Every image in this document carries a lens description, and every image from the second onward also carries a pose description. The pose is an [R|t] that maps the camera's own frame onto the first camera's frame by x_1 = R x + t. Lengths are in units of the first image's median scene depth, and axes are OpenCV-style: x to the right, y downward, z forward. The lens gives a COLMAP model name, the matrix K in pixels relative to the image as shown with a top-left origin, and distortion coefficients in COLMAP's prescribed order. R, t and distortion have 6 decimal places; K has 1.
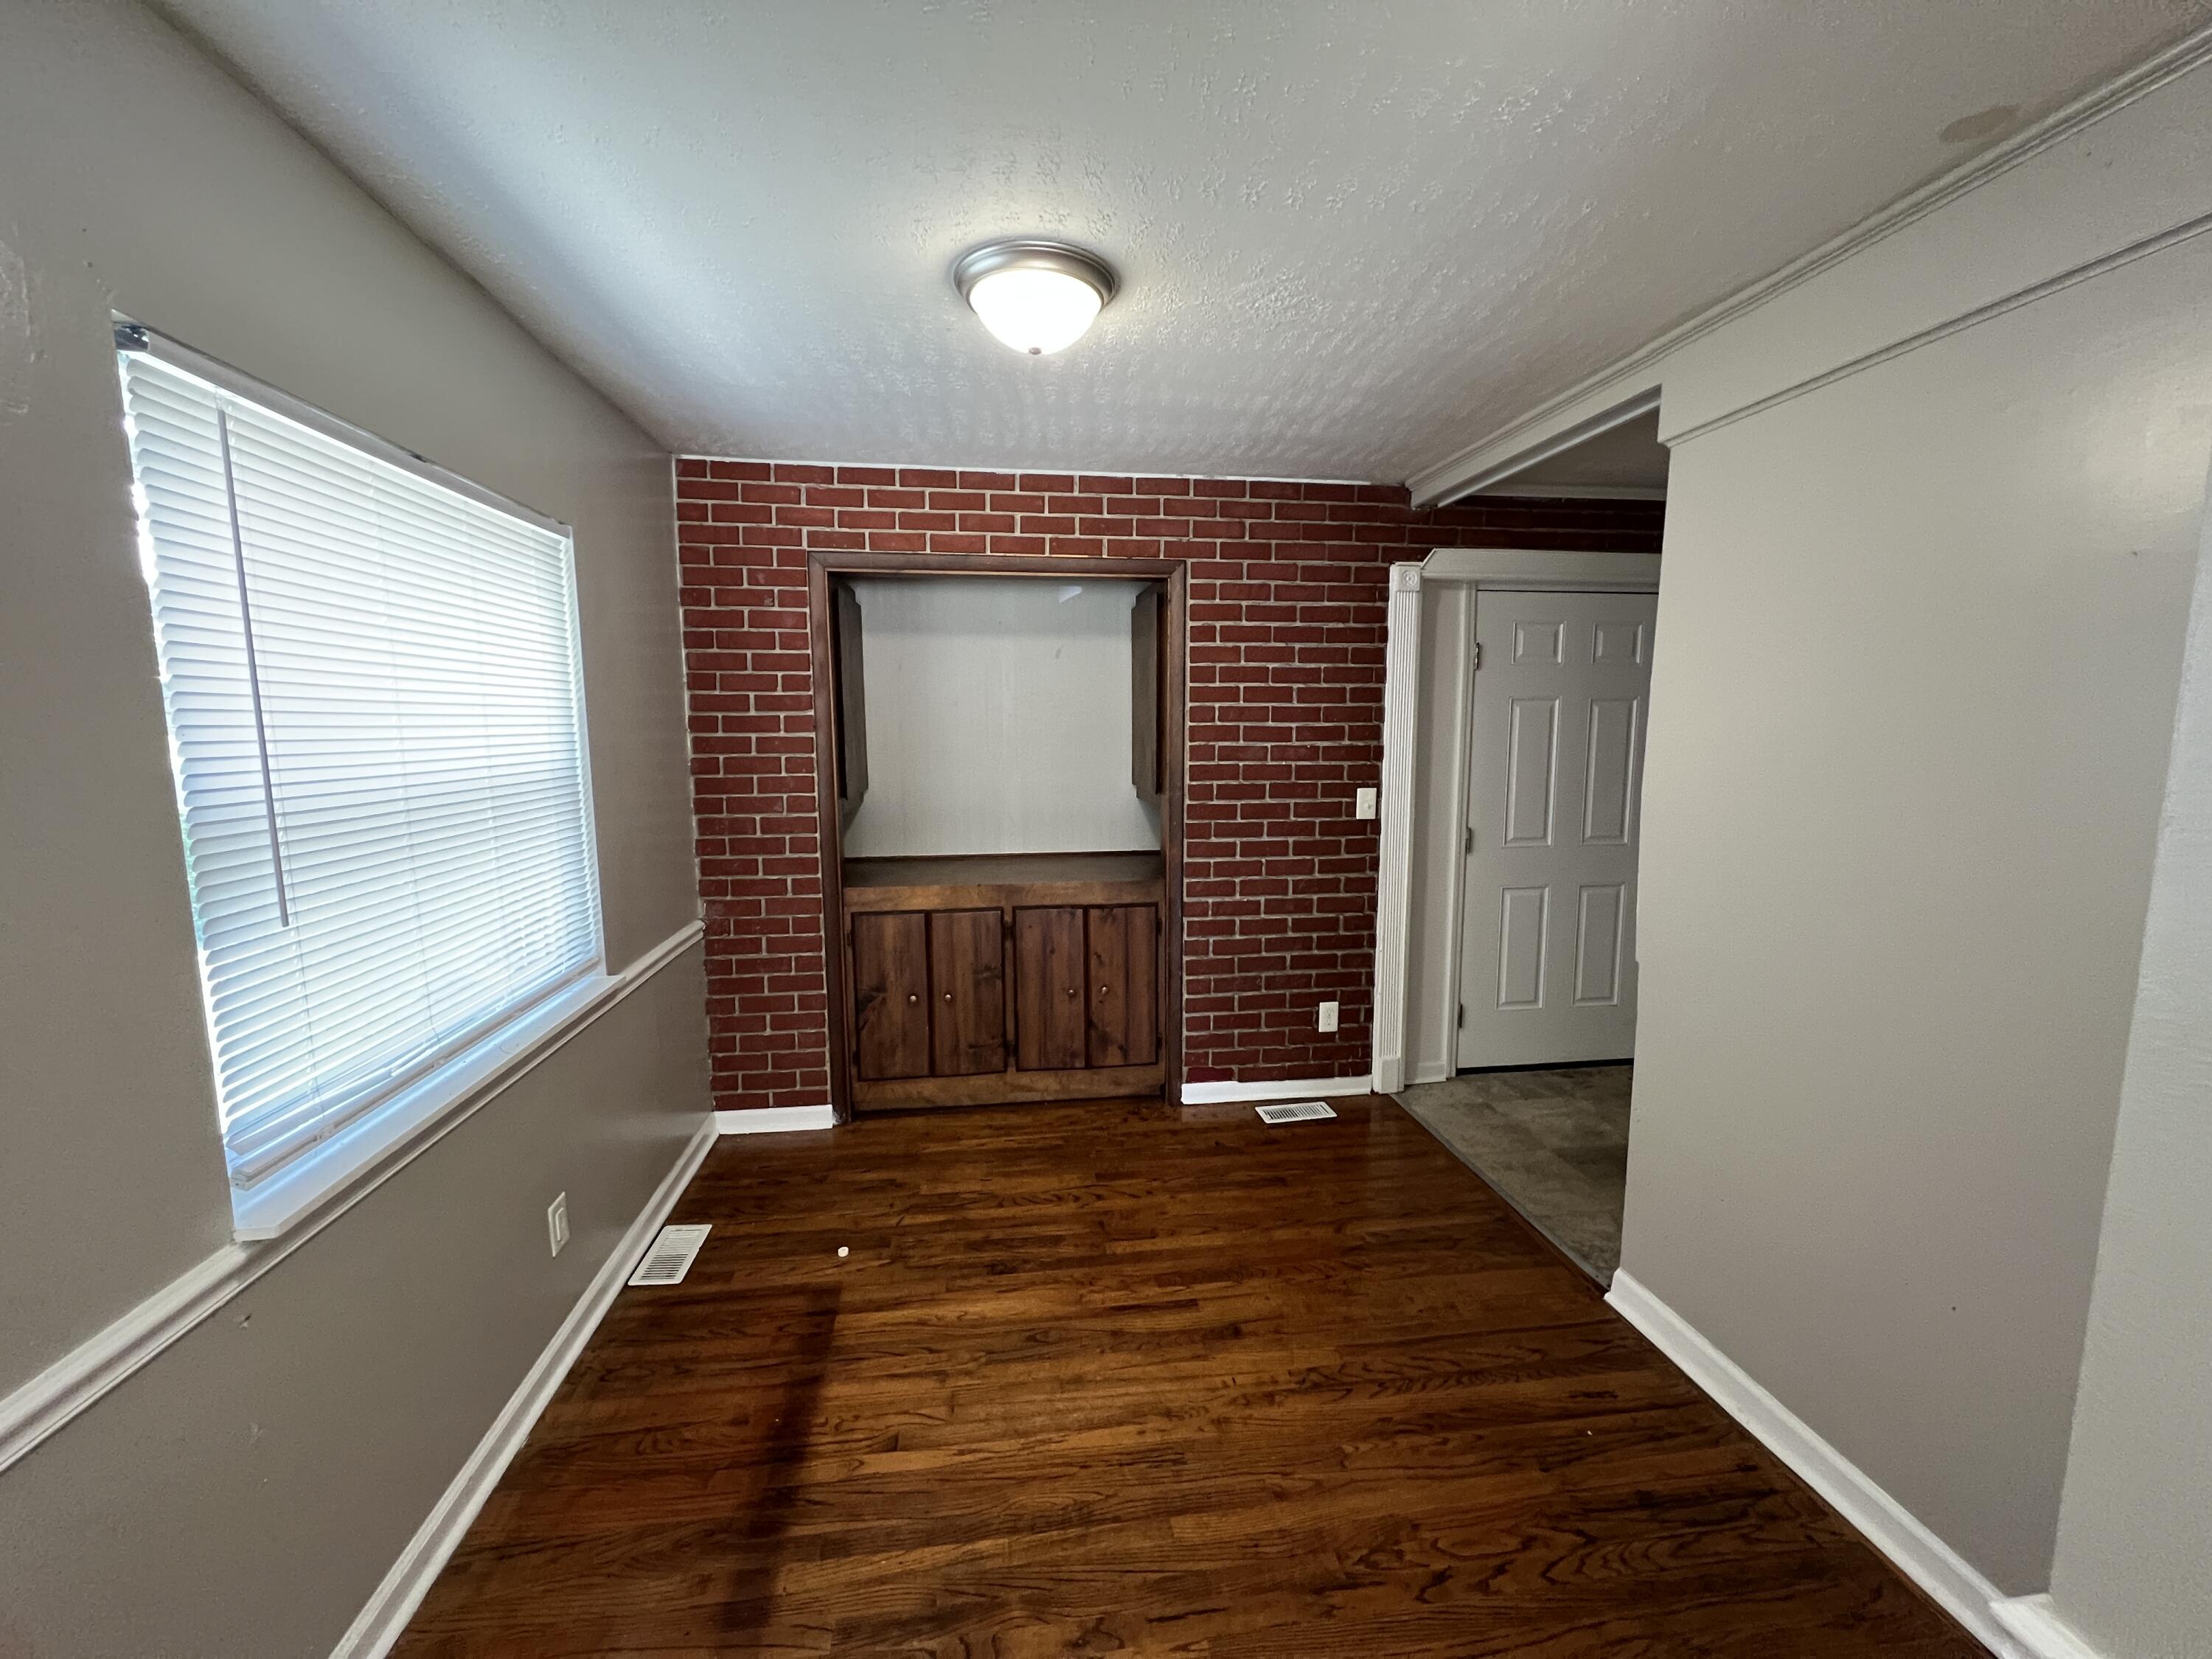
lens RADIAL K [[878.7, 0, 1107.6], [0, 878.7, 829.5], [0, 0, 1]] dist [-0.000370, -0.000076]
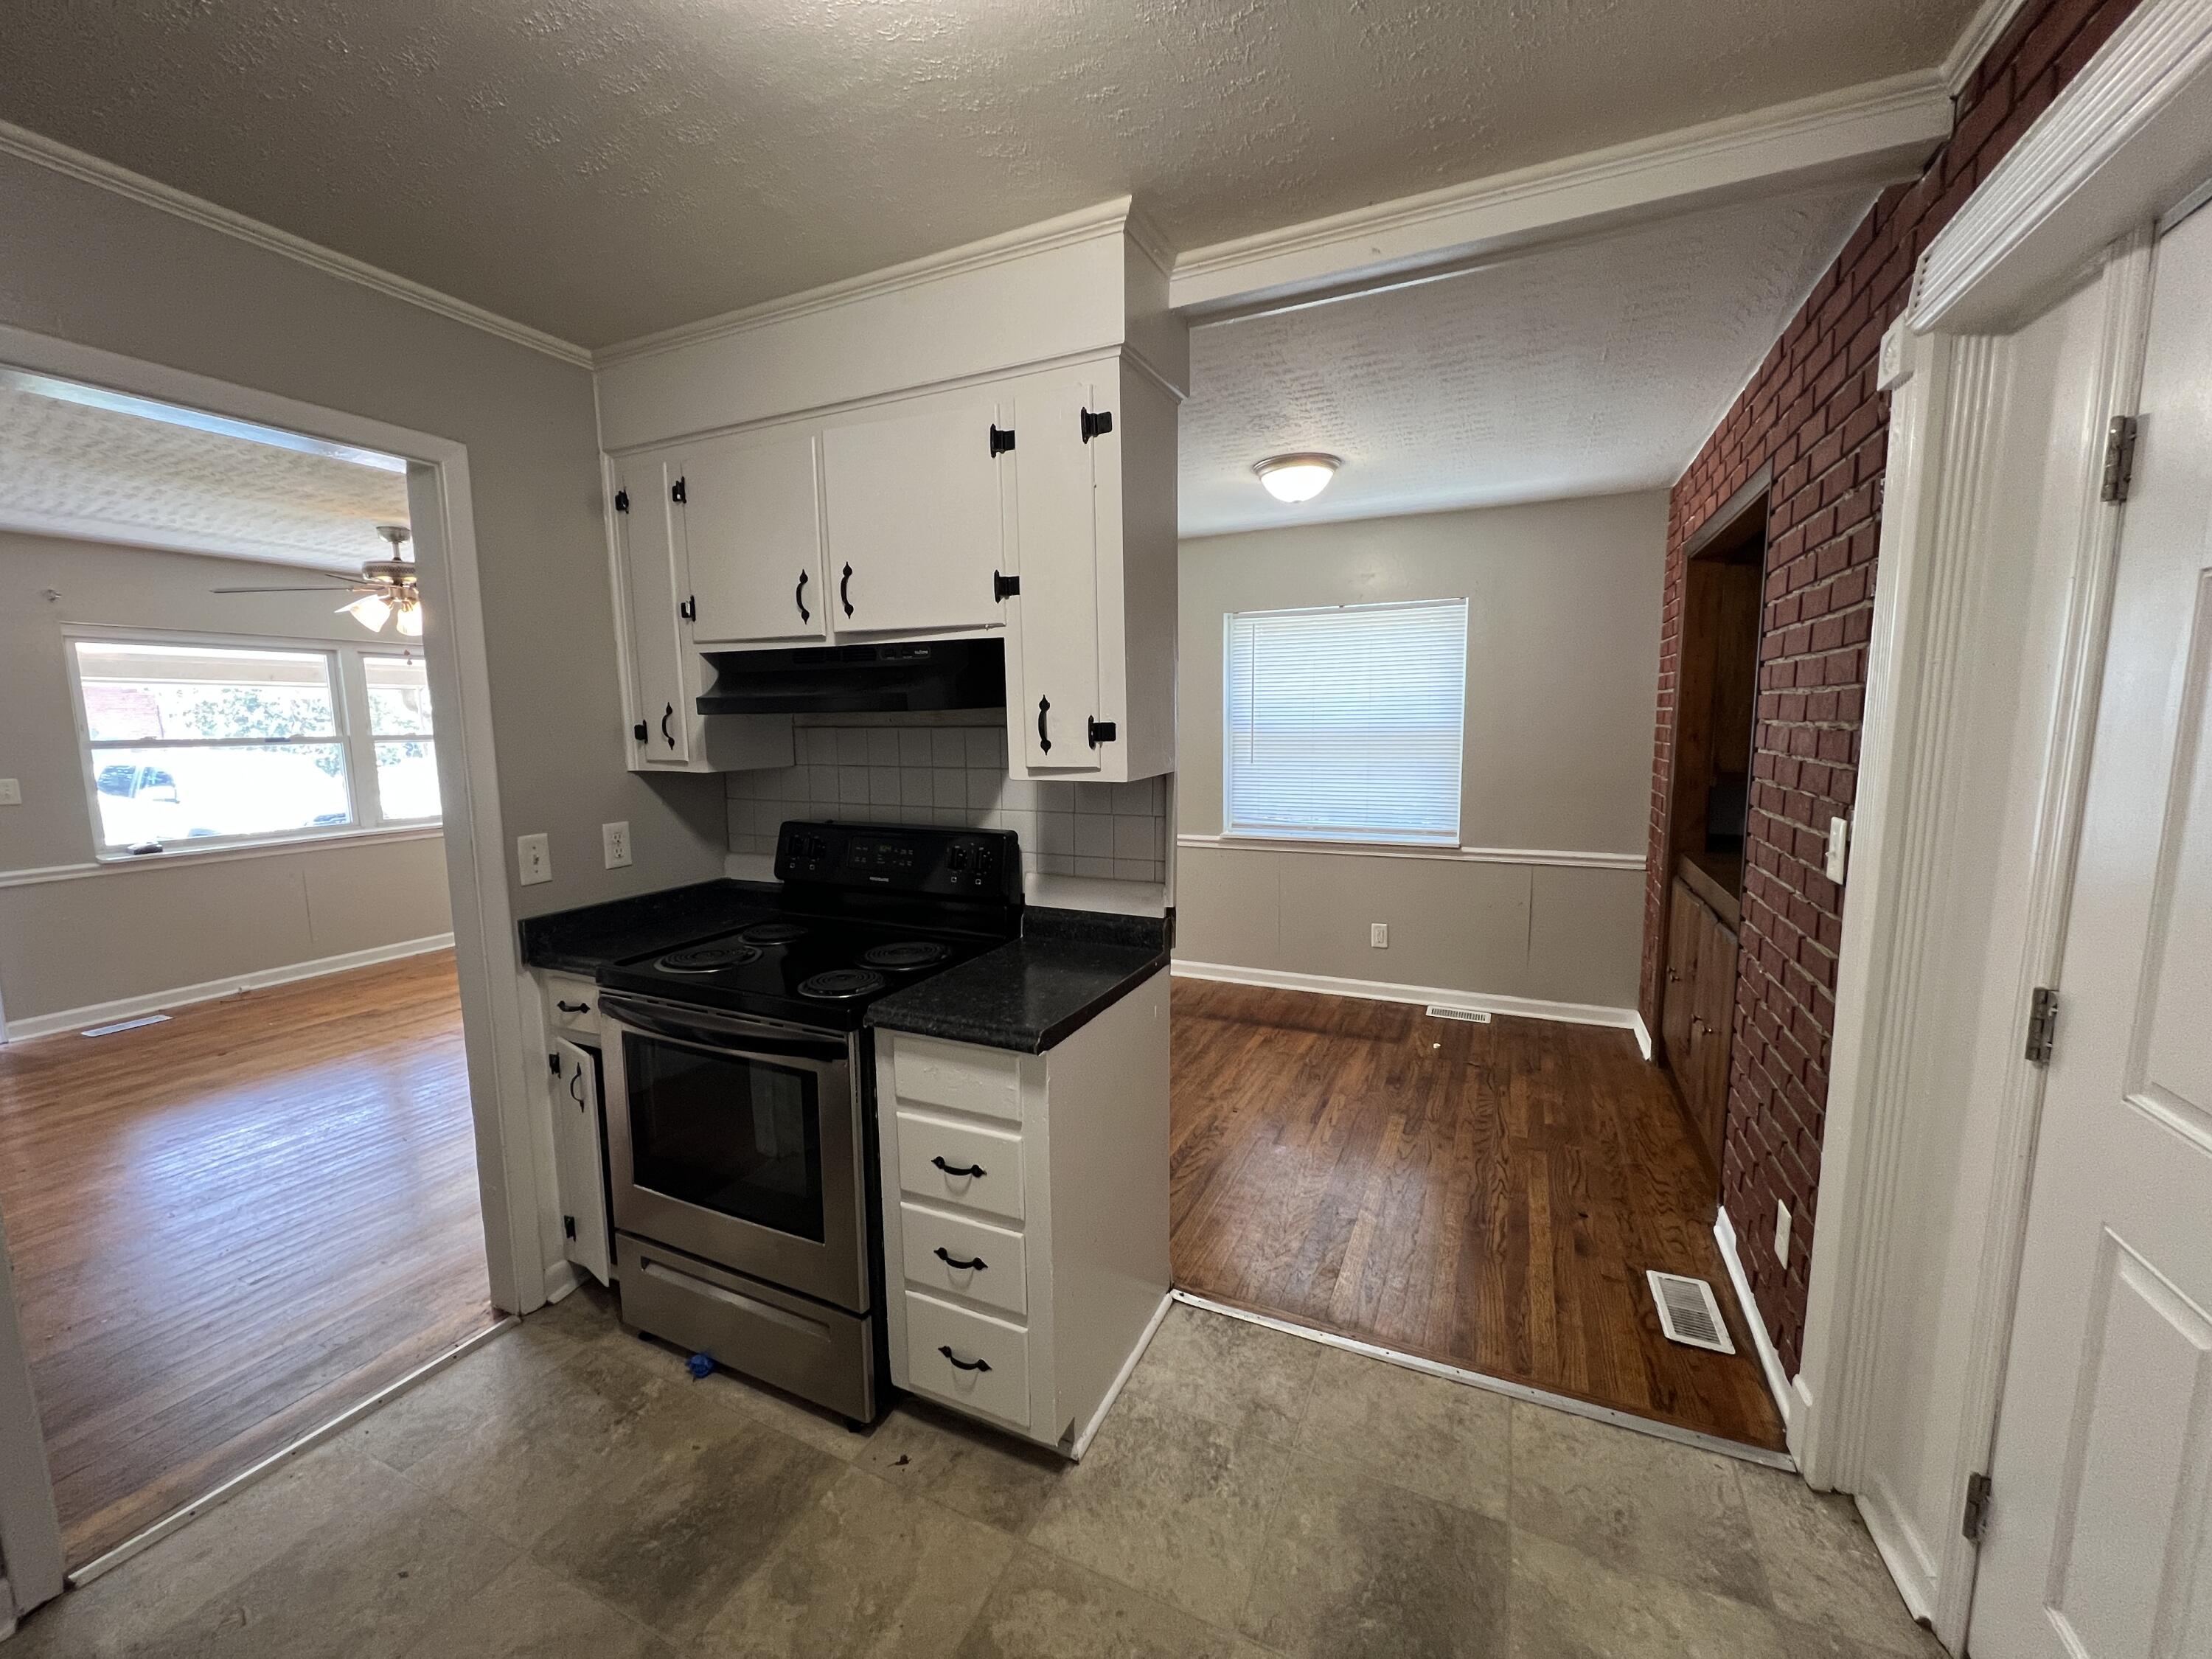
lens RADIAL K [[878.7, 0, 1097.2], [0, 878.7, 833.7], [0, 0, 1]] dist [-0.000370, -0.000076]
pose [[-0.545009, 0.114647, -0.830555, 0.948416], [-0.089673, 0.976954, 0.193698, -0.095051], [0.833621, 0.180045, -0.522168, 0.937573]]
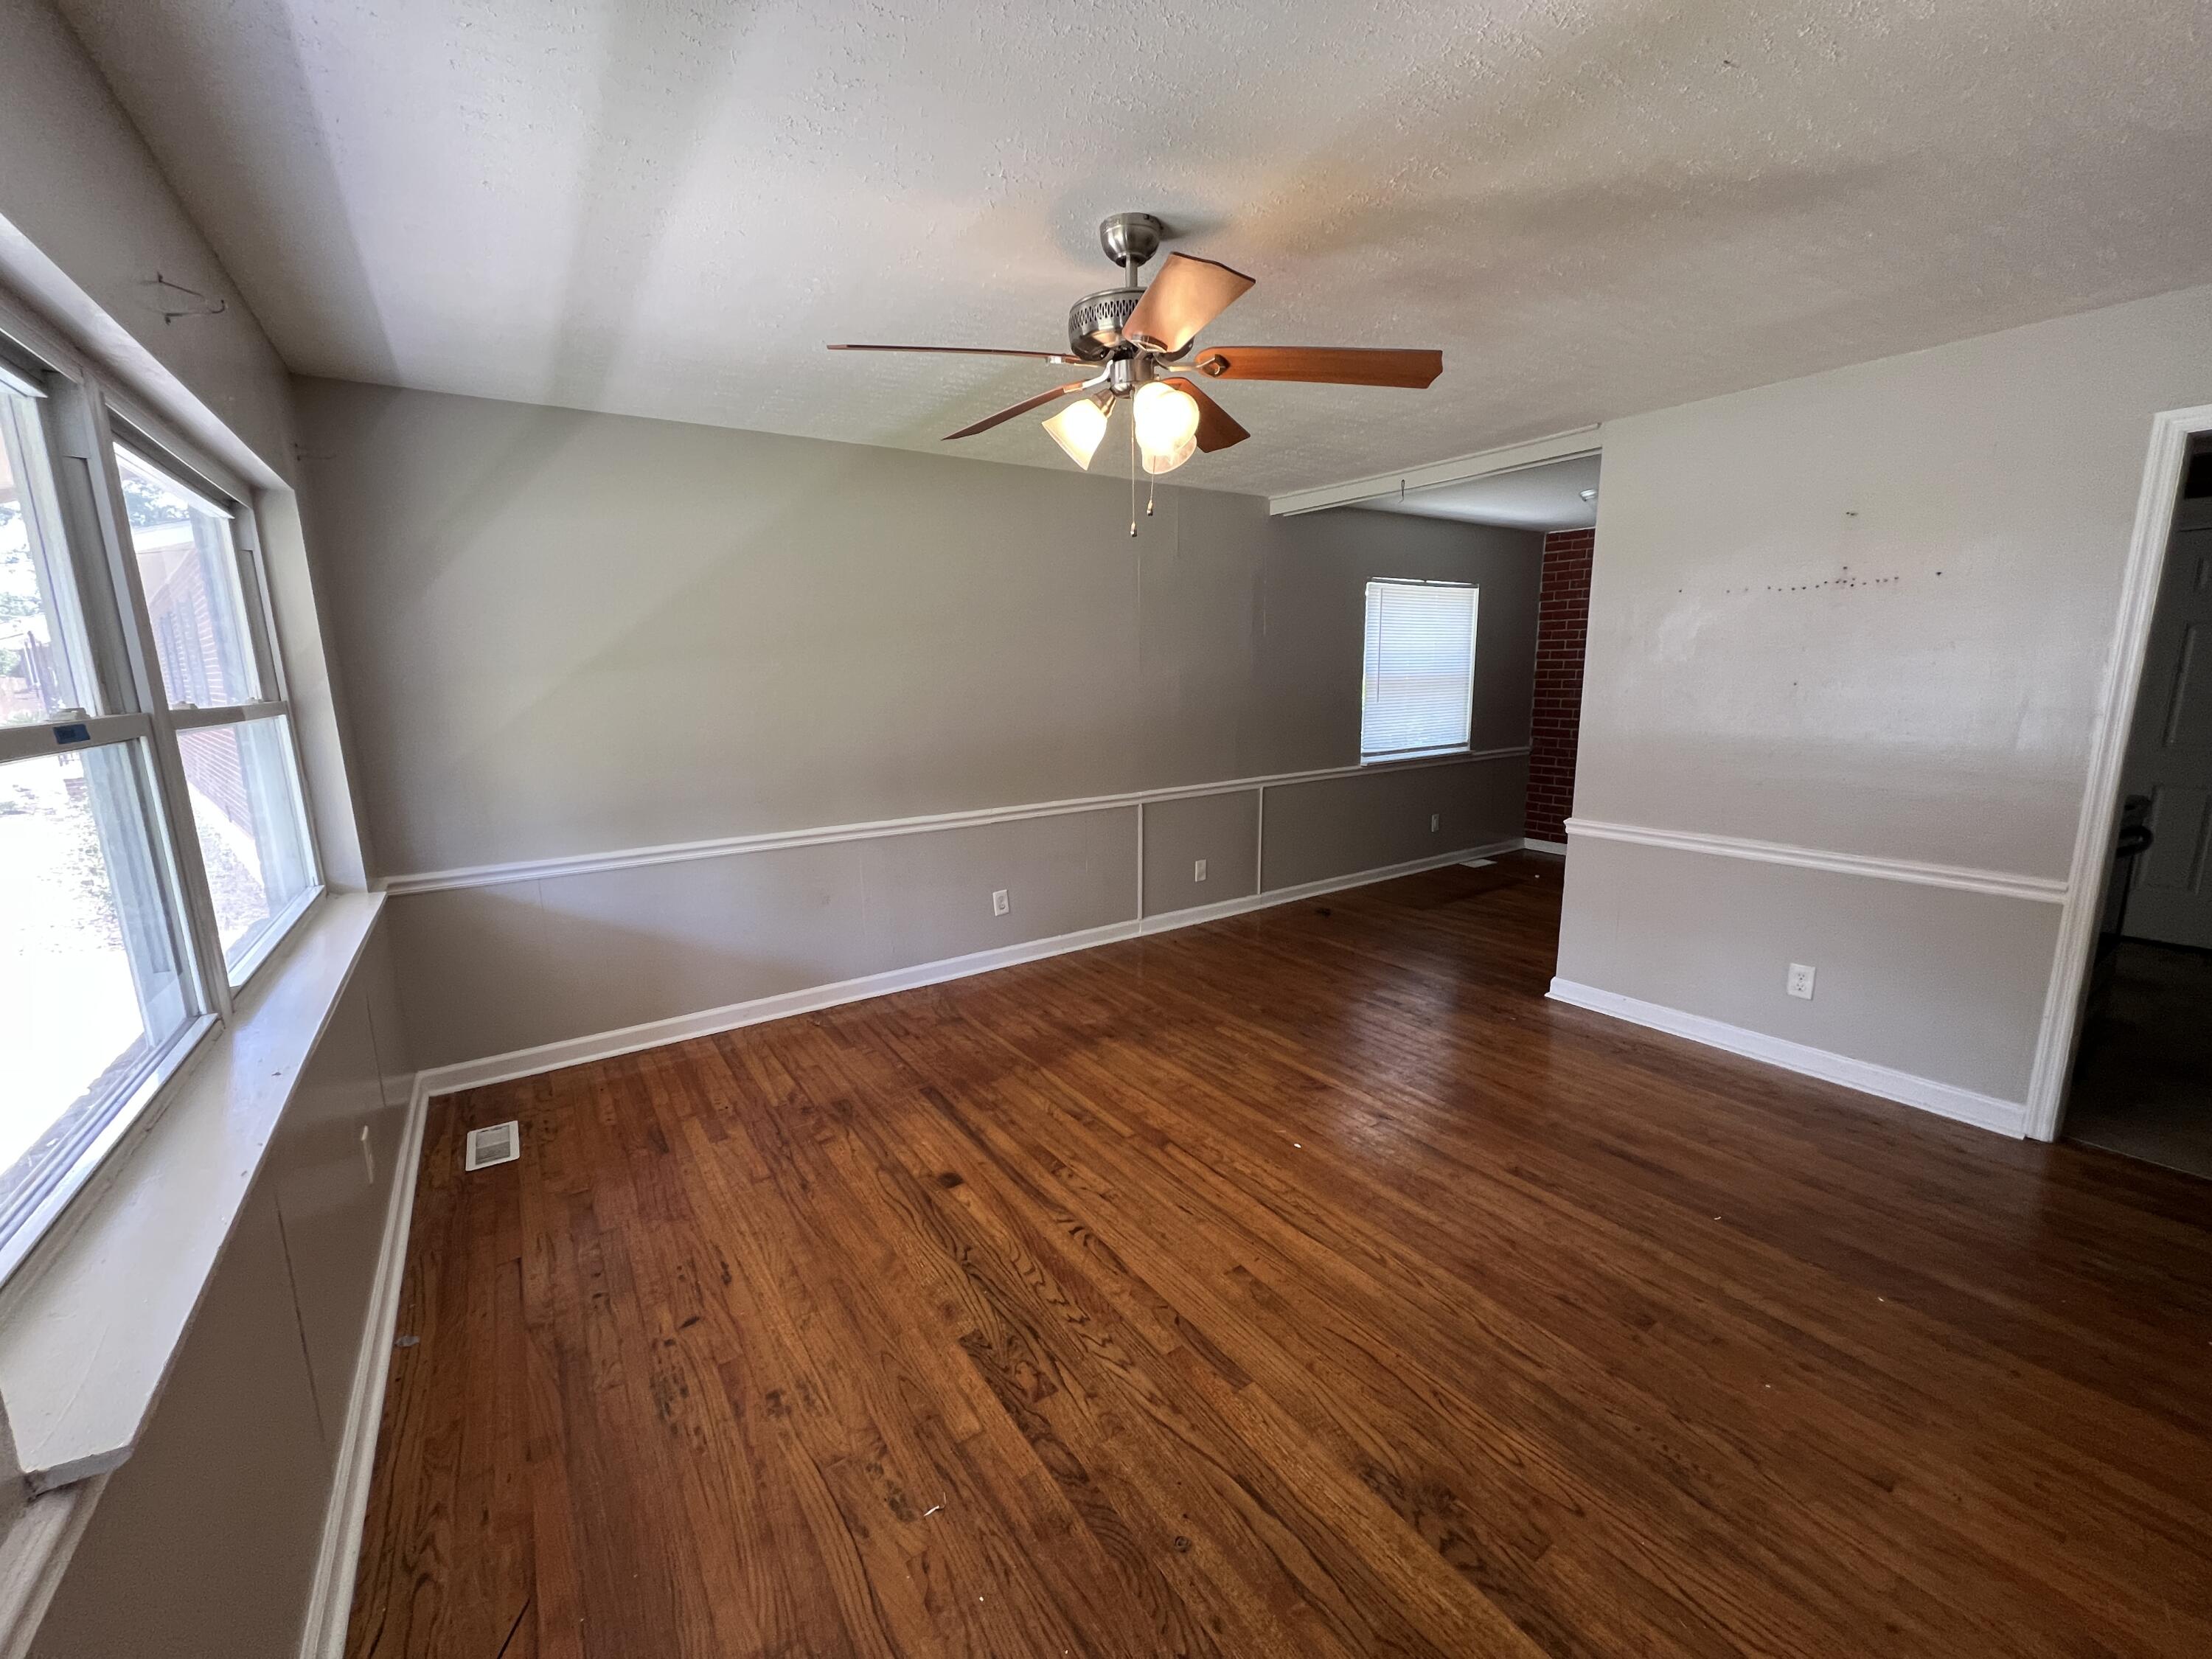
lens RADIAL K [[878.7, 0, 1109.5], [0, 878.7, 830.6], [0, 0, 1]] dist [-0.000370, -0.000076]
pose [[0.449880, 0.156203, -0.879323, 0.956631], [-0.095833, 0.987344, 0.126362, 0.125921], [0.887933, 0.027420, 0.459155, -0.866430]]
